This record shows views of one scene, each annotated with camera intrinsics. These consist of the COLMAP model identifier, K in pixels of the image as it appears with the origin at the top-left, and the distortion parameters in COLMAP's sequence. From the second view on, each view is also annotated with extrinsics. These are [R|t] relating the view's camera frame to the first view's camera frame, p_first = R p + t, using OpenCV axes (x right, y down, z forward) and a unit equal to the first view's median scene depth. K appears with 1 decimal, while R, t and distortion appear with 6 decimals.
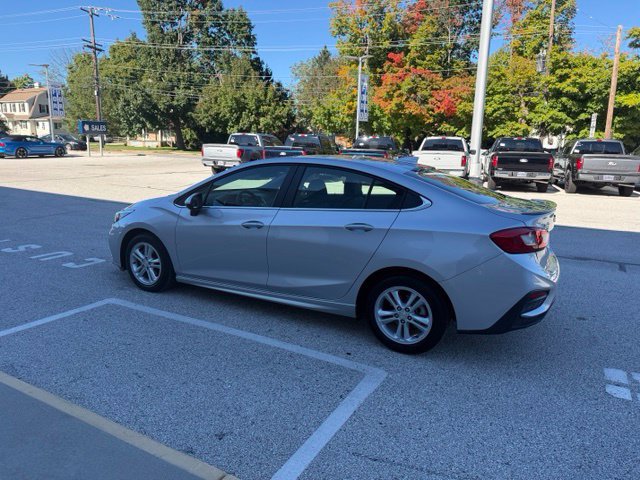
lens RADIAL K [[442.8, 0, 319.6], [0, 442.8, 242.3], [0, 0, 1]] dist [0.057980, -0.074144]
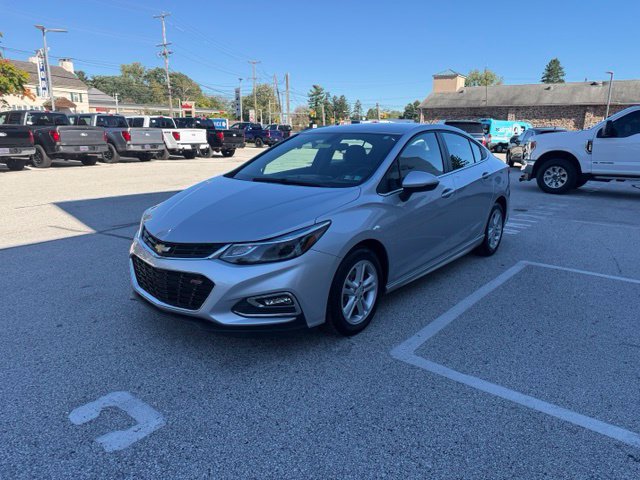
lens RADIAL K [[442.8, 0, 319.6], [0, 442.8, 242.3], [0, 0, 1]] dist [0.057980, -0.074144]
pose [[0.191388, -0.255385, 0.947707, -0.117714], [0.200532, 0.955363, 0.216951, -0.020778], [-0.960811, 0.148523, 0.234058, 0.104589]]
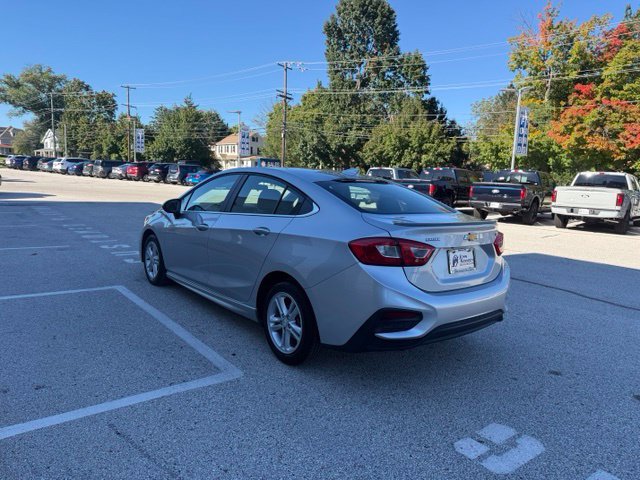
lens RADIAL K [[442.8, 0, 319.6], [0, 442.8, 242.3], [0, 0, 1]] dist [0.057980, -0.074144]
pose [[0.923794, 0.071306, -0.376191, 0.052312], [-0.102633, 0.992666, -0.063873, 0.003716], [0.368877, 0.097615, 0.924338, 0.009668]]
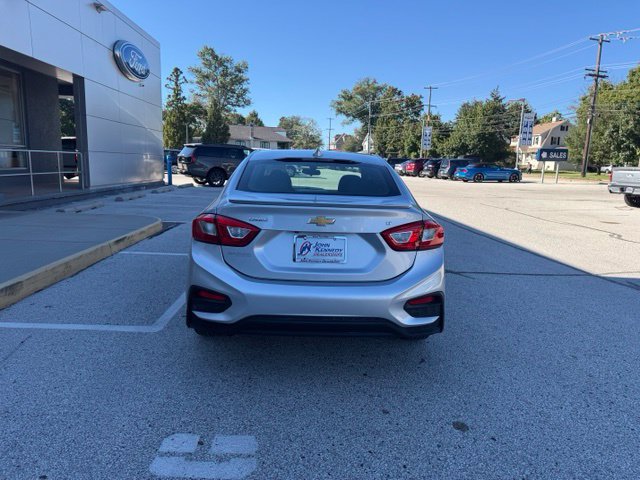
lens RADIAL K [[444.5, 0, 320.0], [0, 444.5, 240.0], [0, 0, 1]] dist [0.053328, -0.065775]
pose [[0.503342, 0.136259, -0.853276, 0.102273], [-0.198523, 0.979309, 0.039277, -0.004604], [0.840973, 0.149625, 0.519978, 0.057471]]
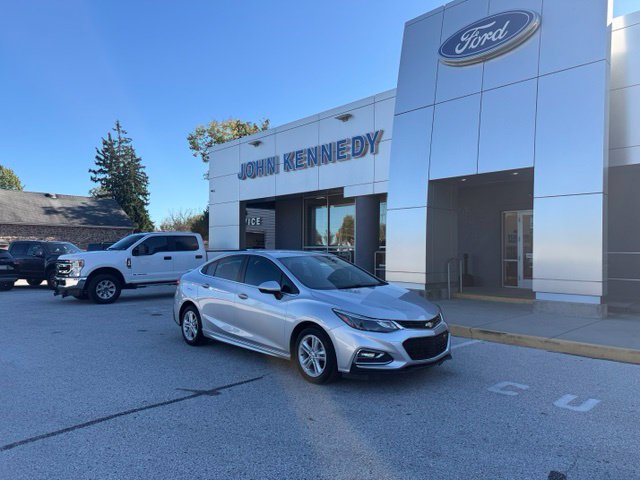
lens RADIAL K [[439.4, 0, 320.8], [0, 439.4, 241.9], [0, 0, 1]] dist [0.106408, -0.165431]
pose [[-0.953330, -0.020174, 0.301255, -0.062769], [0.037652, 0.982033, 0.184913, -0.055758], [-0.299573, 0.187626, -0.935442, 0.265137]]
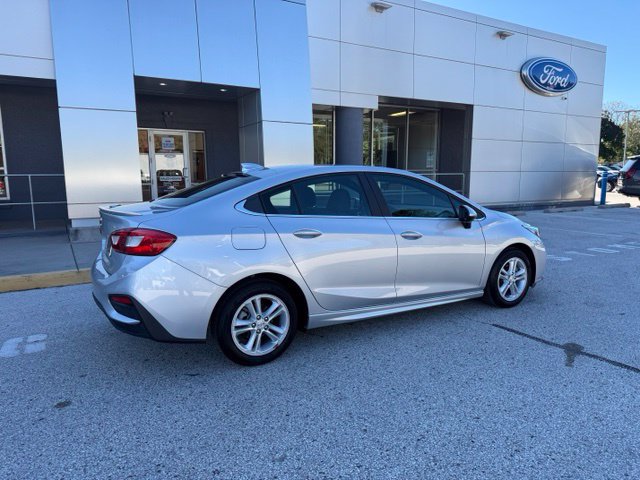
lens RADIAL K [[443.6, 0, 318.5], [0, 443.6, 242.2], [0, 0, 1]] dist [0.051282, -0.069276]
pose [[-0.520548, 0.101919, -0.847727, 0.099044], [-0.183502, 0.956296, 0.227652, -0.028217], [0.833880, 0.274064, -0.479096, 0.167488]]
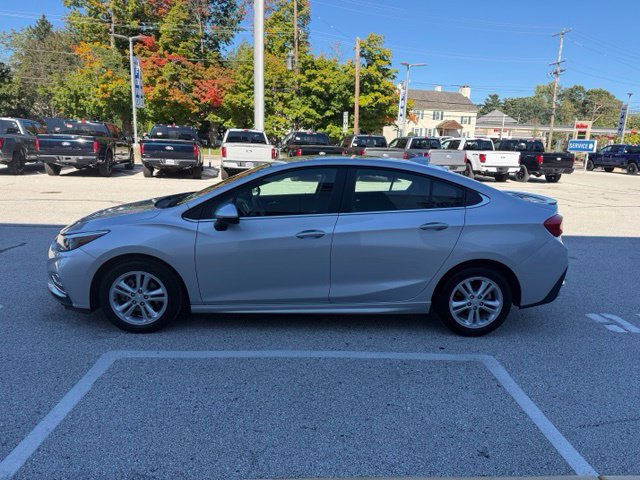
lens RADIAL K [[443.6, 0, 318.5], [0, 443.6, 242.2], [0, 0, 1]] dist [0.051282, -0.069276]
pose [[0.853518, -0.107657, 0.509821, -0.059517], [0.096117, 0.994162, 0.049020, -0.006572], [-0.512122, 0.007163, 0.858883, 0.021008]]
